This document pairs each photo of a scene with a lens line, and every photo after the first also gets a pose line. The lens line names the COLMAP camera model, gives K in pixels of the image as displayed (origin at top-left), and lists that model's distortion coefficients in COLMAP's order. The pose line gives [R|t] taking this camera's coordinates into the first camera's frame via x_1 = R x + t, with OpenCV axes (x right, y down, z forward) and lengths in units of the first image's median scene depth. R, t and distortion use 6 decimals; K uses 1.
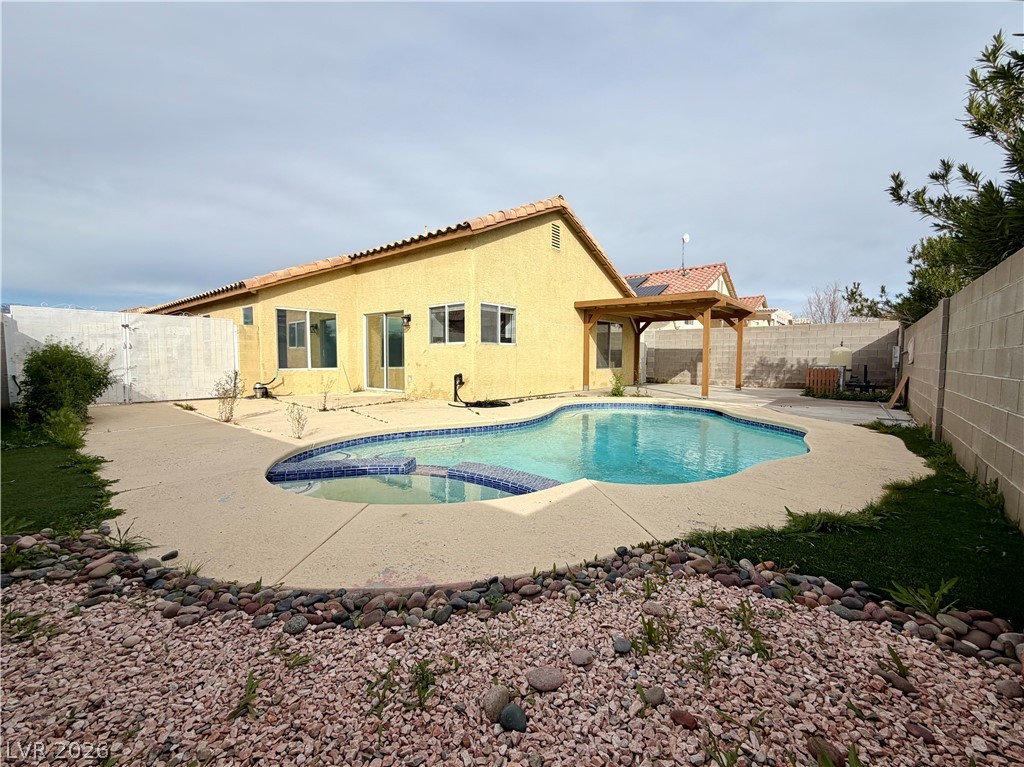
lens RADIAL K [[425.5, 0, 512.0], [0, 425.5, 383.5], [0, 0, 1]] dist [-0.000505, -0.000025]
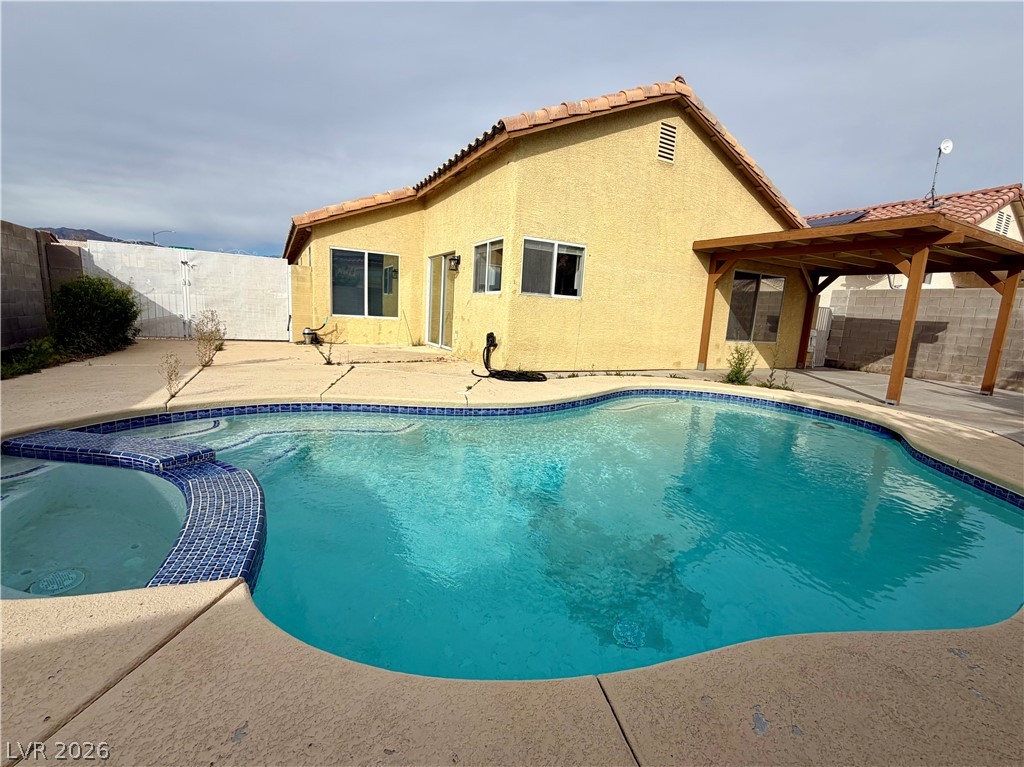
lens RADIAL K [[447.7, 0, 512.0], [0, 447.7, 383.5], [0, 0, 1]] dist [0.001252, -0.000417]
pose [[0.924075, 0.110586, -0.365863, 0.184429], [-0.078070, 0.991659, 0.102555, -0.015071], [0.374153, -0.066205, 0.925001, 0.219318]]
